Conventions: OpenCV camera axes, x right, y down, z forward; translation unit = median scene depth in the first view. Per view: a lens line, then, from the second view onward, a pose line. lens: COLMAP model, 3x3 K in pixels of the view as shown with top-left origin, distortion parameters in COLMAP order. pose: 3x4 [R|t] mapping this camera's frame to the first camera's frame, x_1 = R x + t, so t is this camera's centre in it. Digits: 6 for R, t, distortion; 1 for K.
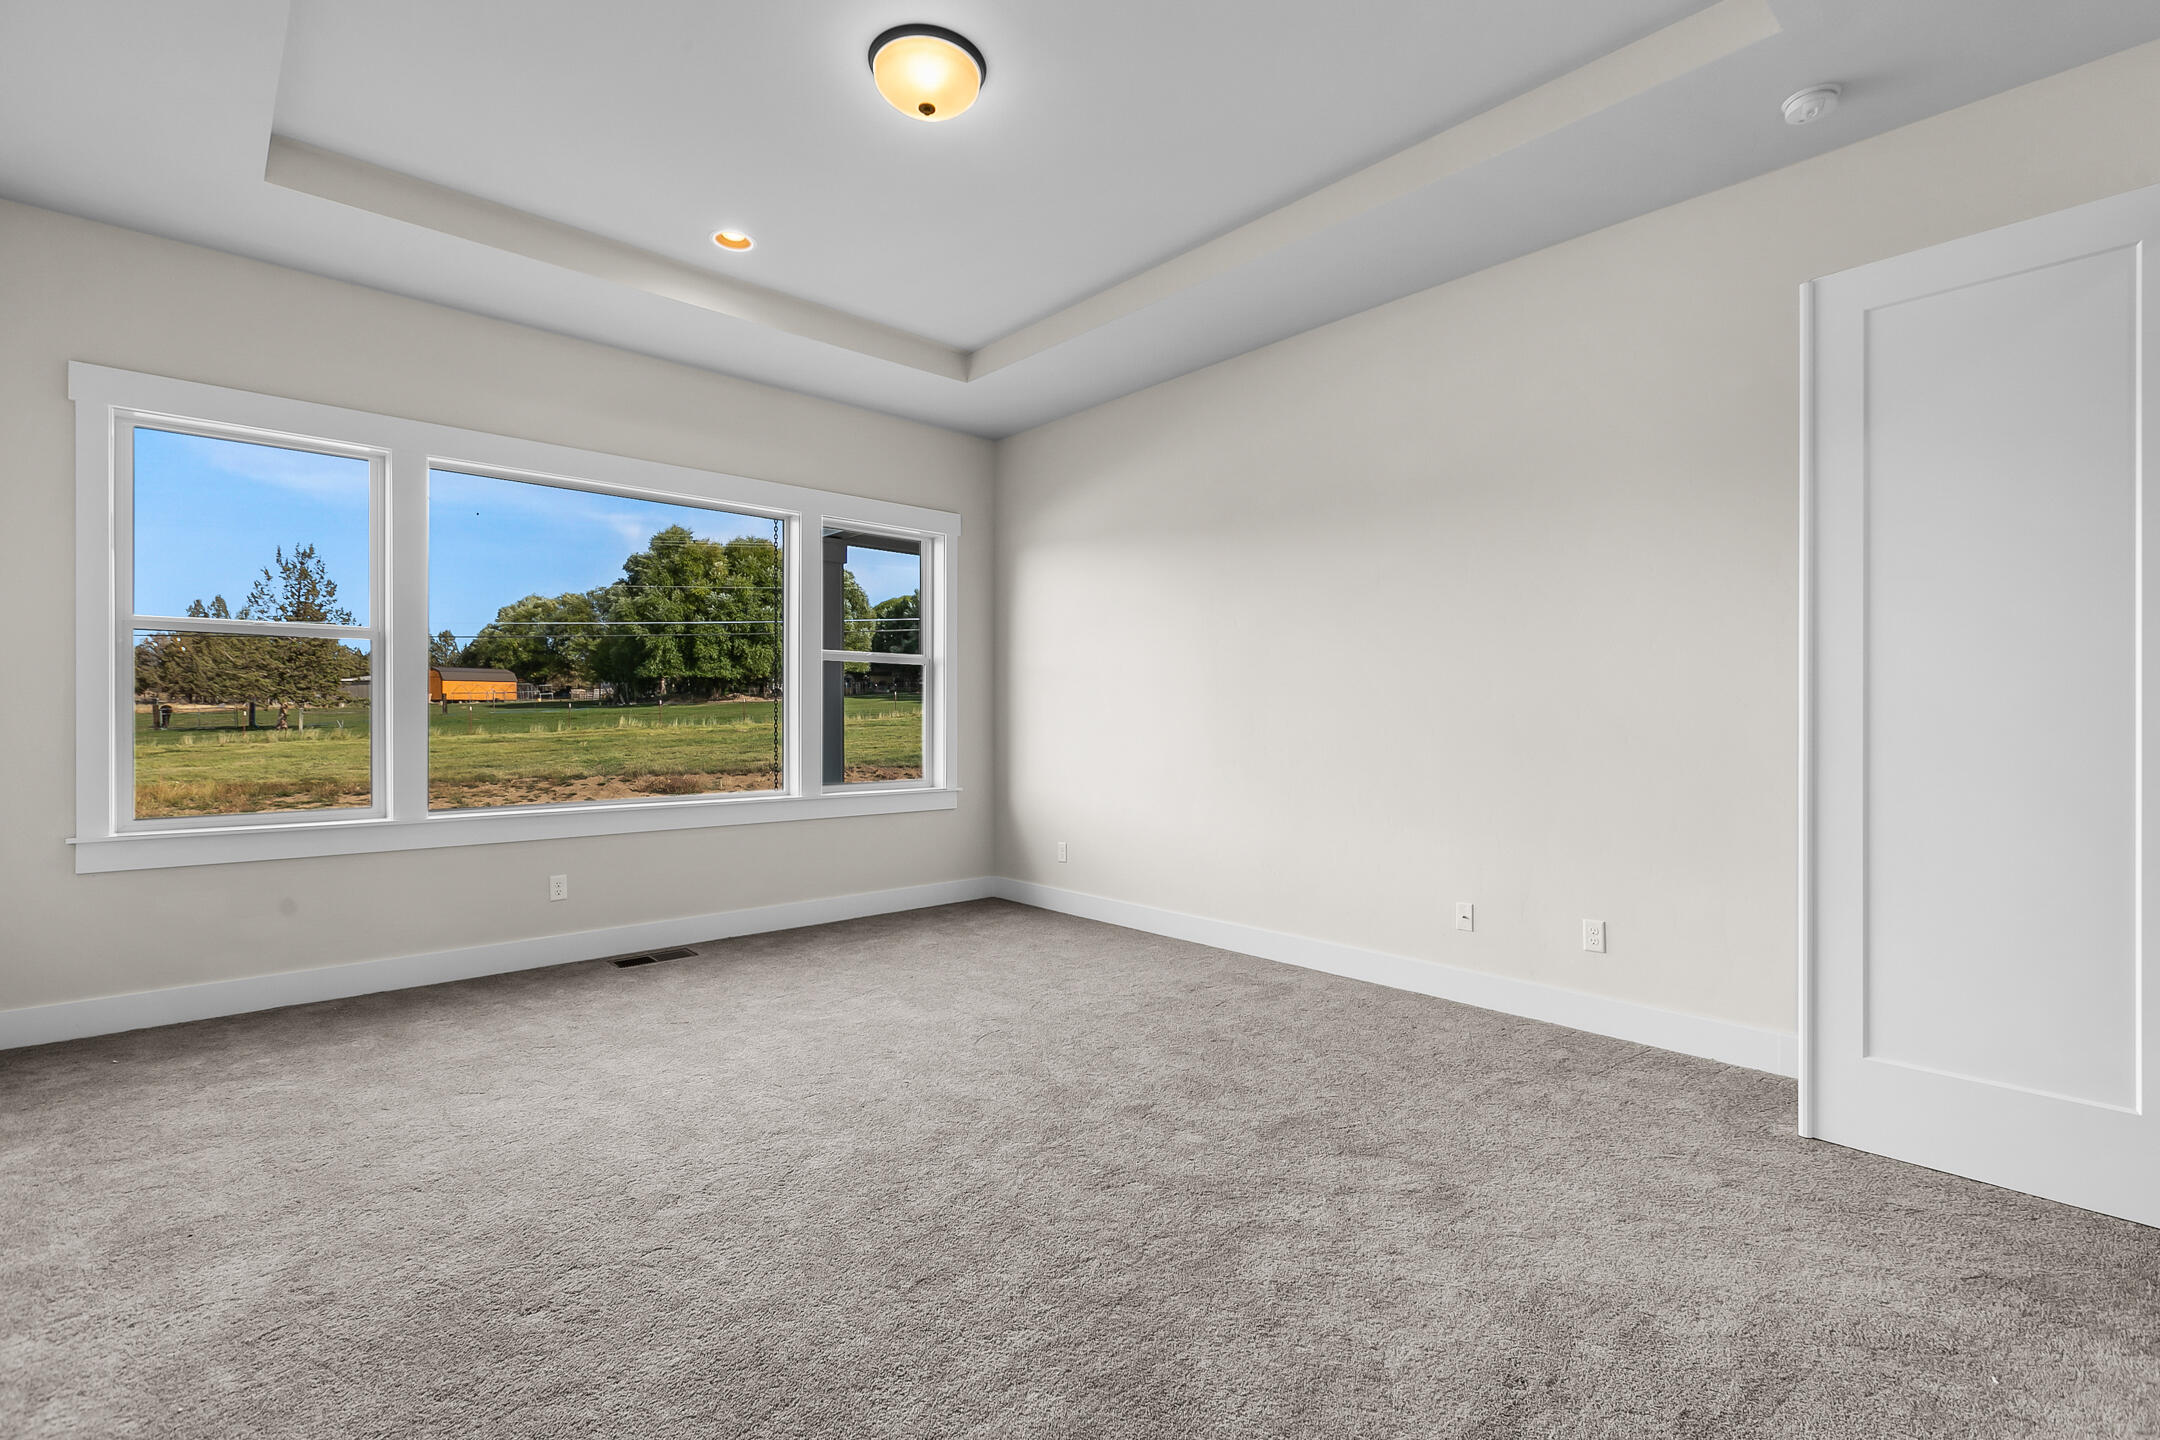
lens RADIAL K [[1022.3, 0, 1086.6], [0, 1022.3, 725.3], [0, 0, 1]] dist [0.003473, 0.000340]
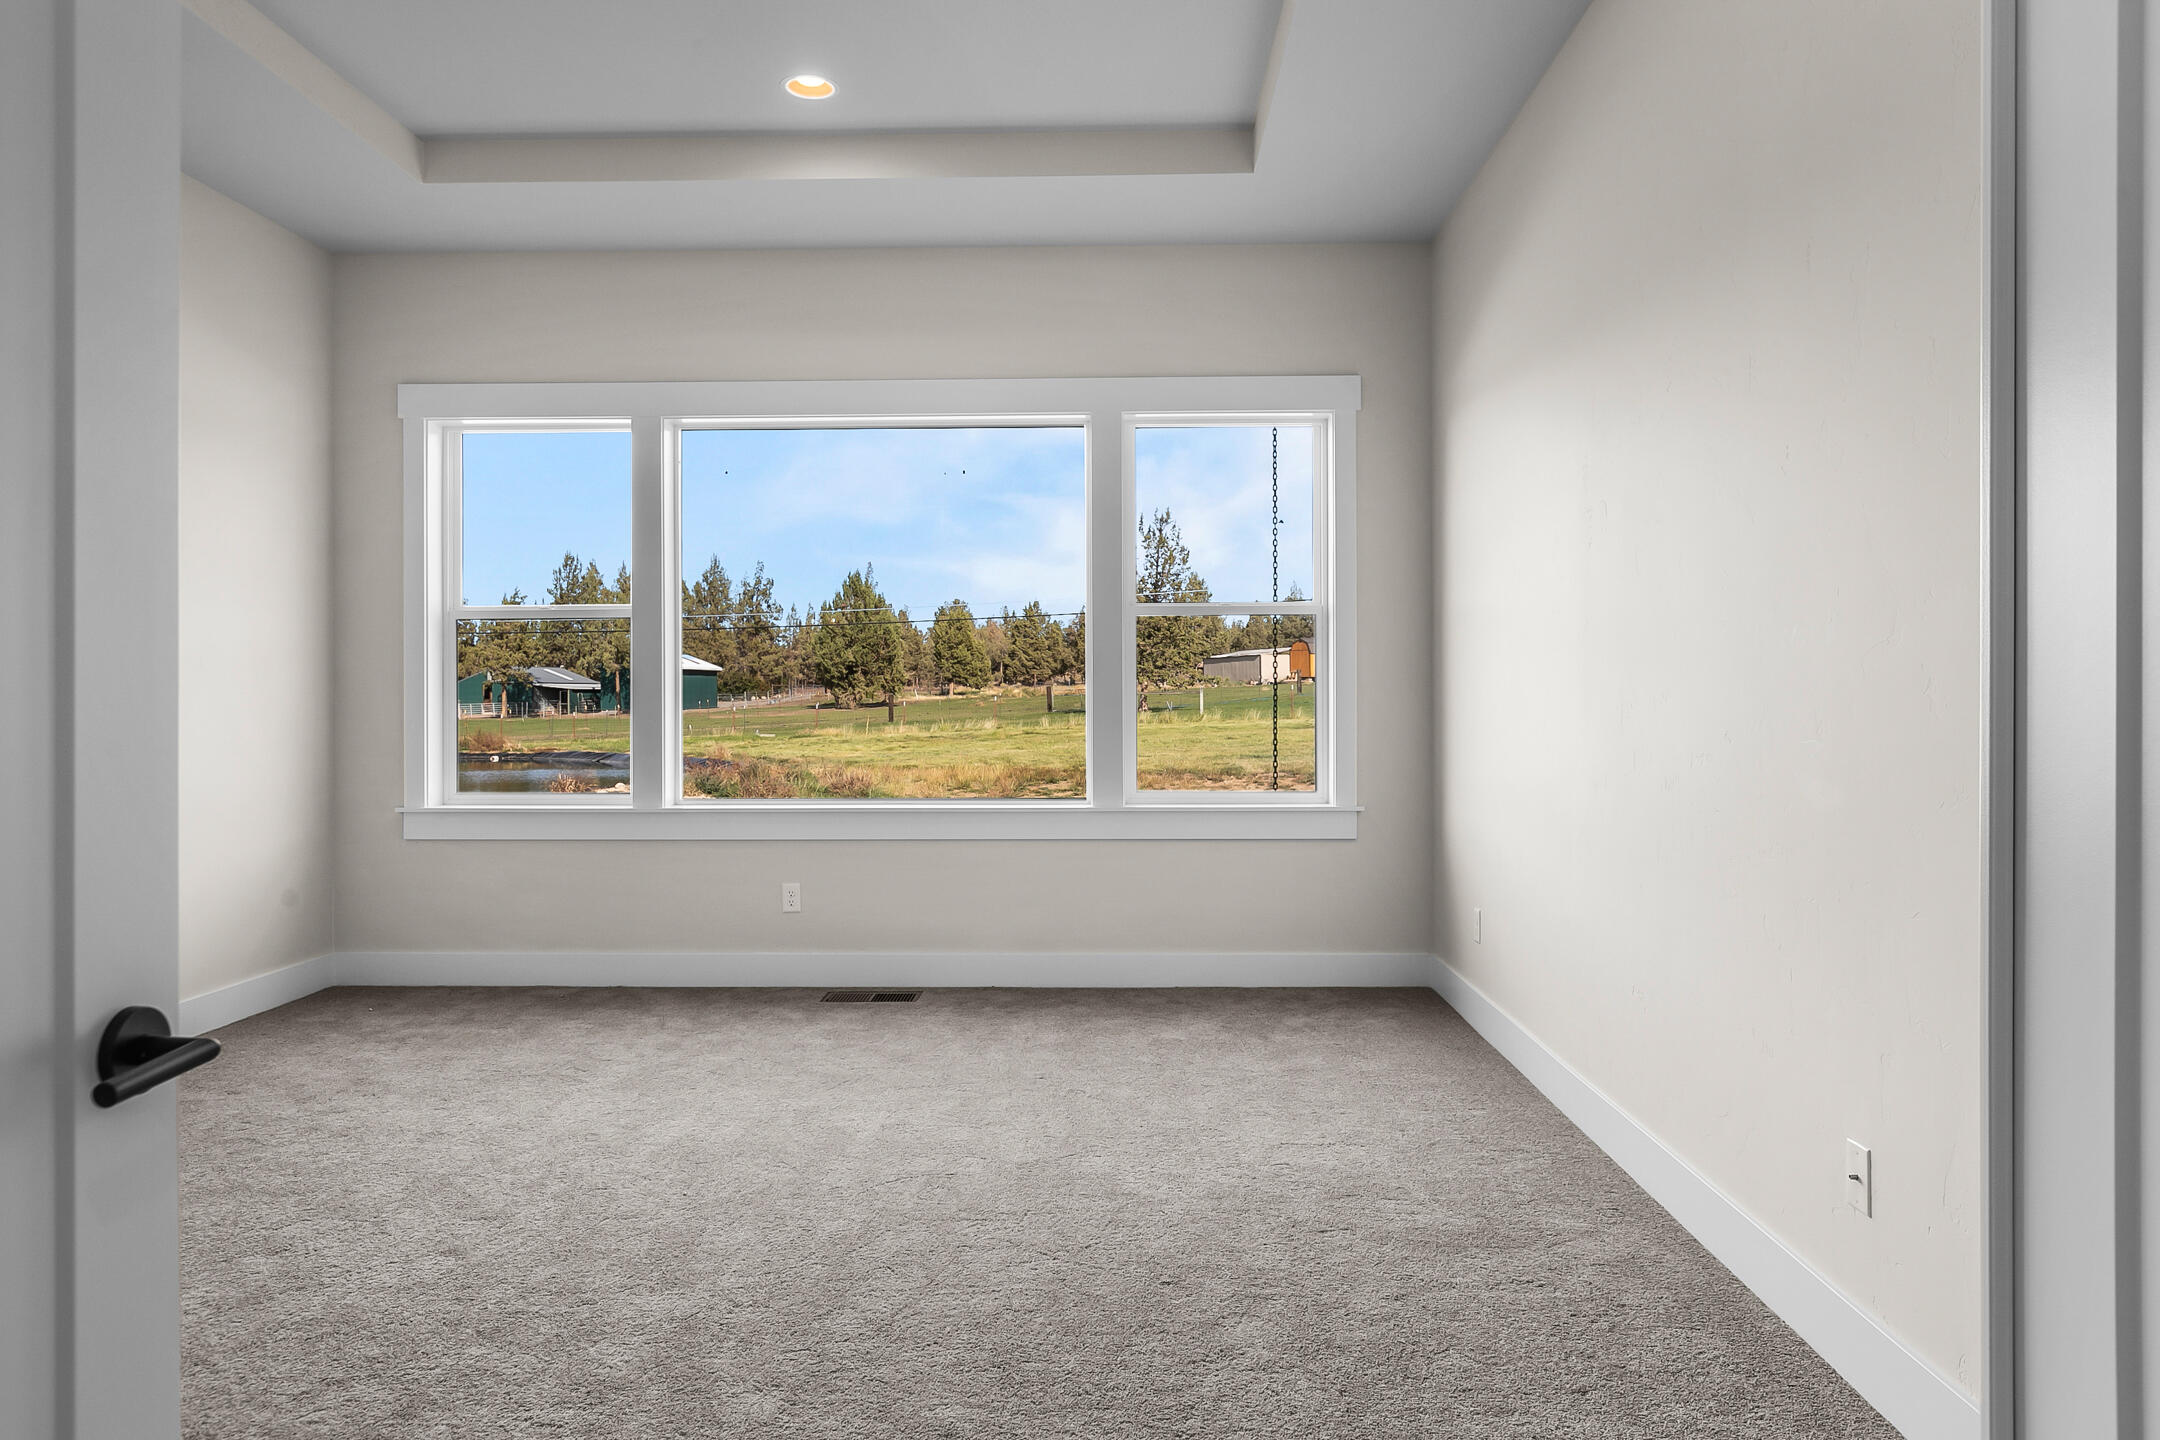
lens RADIAL K [[1418.4, 0, 1073.0], [0, 1418.4, 706.8], [0, 0, 1]] dist [-0.009225, -0.001322]
pose [[0.698650, -0.000956, -0.715463, 0.383960], [0.000963, 0.999999, -0.000396, 0.000281], [0.715463, -0.000413, 0.698650, 0.265561]]
